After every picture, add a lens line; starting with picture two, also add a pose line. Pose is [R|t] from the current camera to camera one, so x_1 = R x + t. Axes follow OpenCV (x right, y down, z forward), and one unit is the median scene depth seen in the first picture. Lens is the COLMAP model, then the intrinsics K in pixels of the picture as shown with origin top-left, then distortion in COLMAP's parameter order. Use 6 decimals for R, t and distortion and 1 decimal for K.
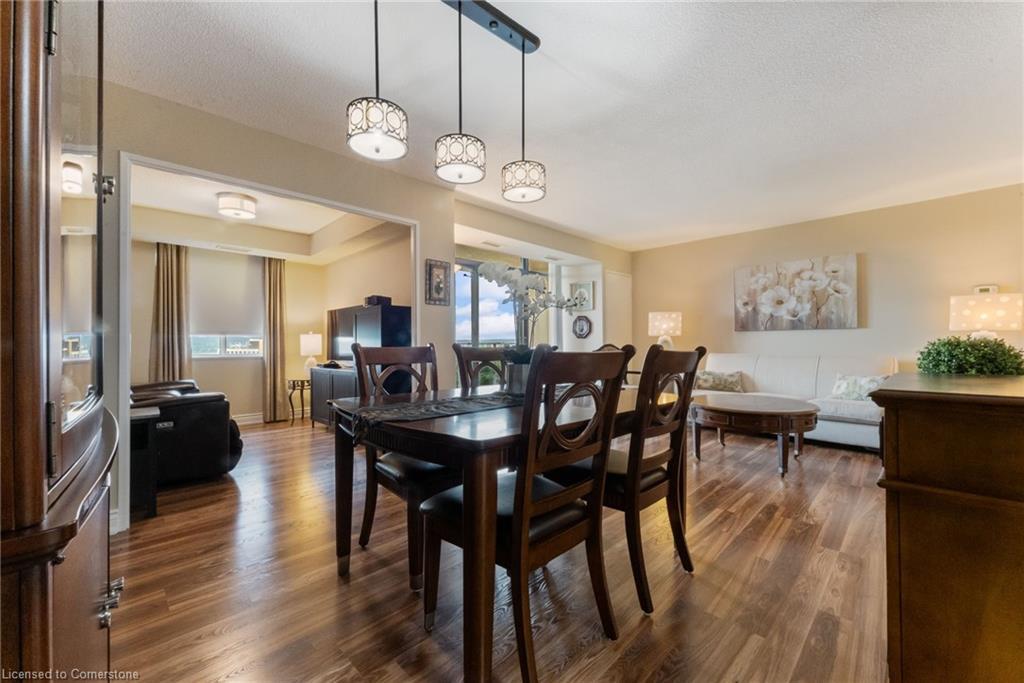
lens RADIAL K [[414.4, 0, 507.5], [0, 414.4, 339.4], [0, 0, 1]] dist [0.002780, 0.000569]
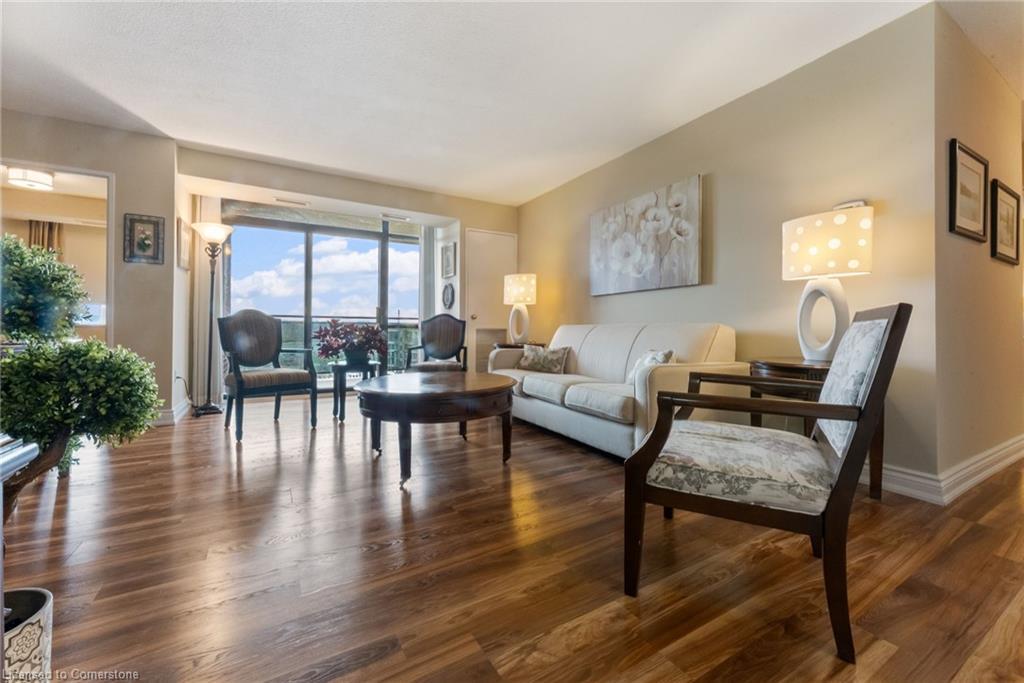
lens RADIAL K [[414.4, 0, 510.5], [0, 414.4, 330.5], [0, 0, 1]] dist [0.002780, 0.000569]
pose [[0.965763, 0.009662, -0.259247, 0.682609], [-0.007084, 0.999916, 0.010879, 0.040799], [0.259331, -0.008670, 0.965750, 0.246704]]
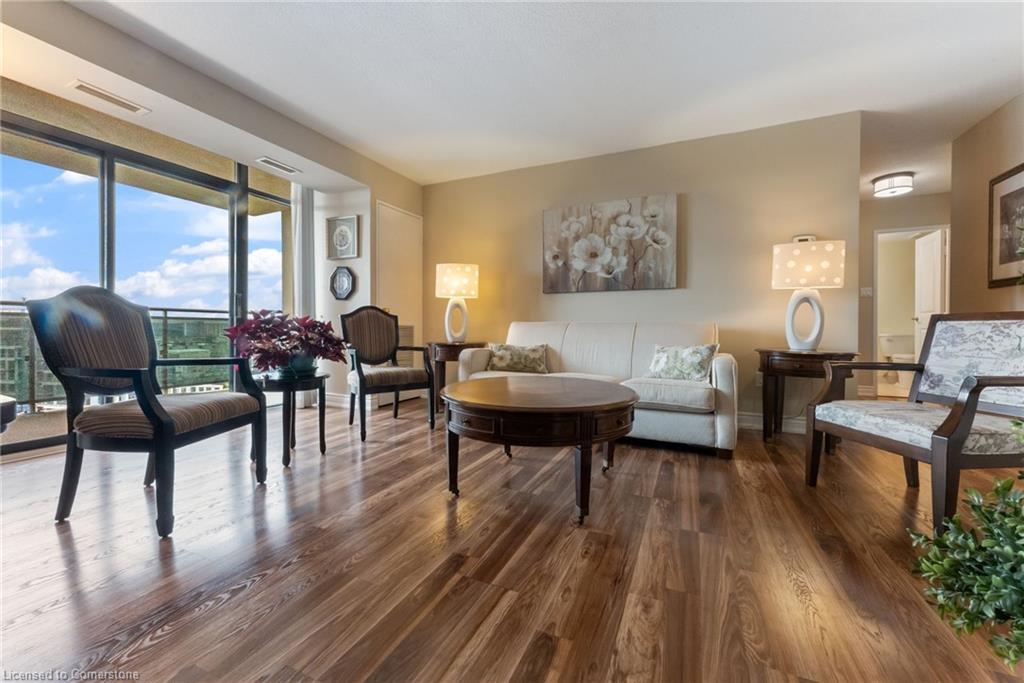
lens RADIAL K [[414.4, 0, 508.0], [0, 414.4, 334.1], [0, 0, 1]] dist [0.002780, 0.000569]
pose [[0.937664, 0.004388, 0.347514, 0.253123], [-0.011754, 0.999749, 0.019092, 0.046938], [-0.347343, -0.021986, 0.937480, 0.348380]]
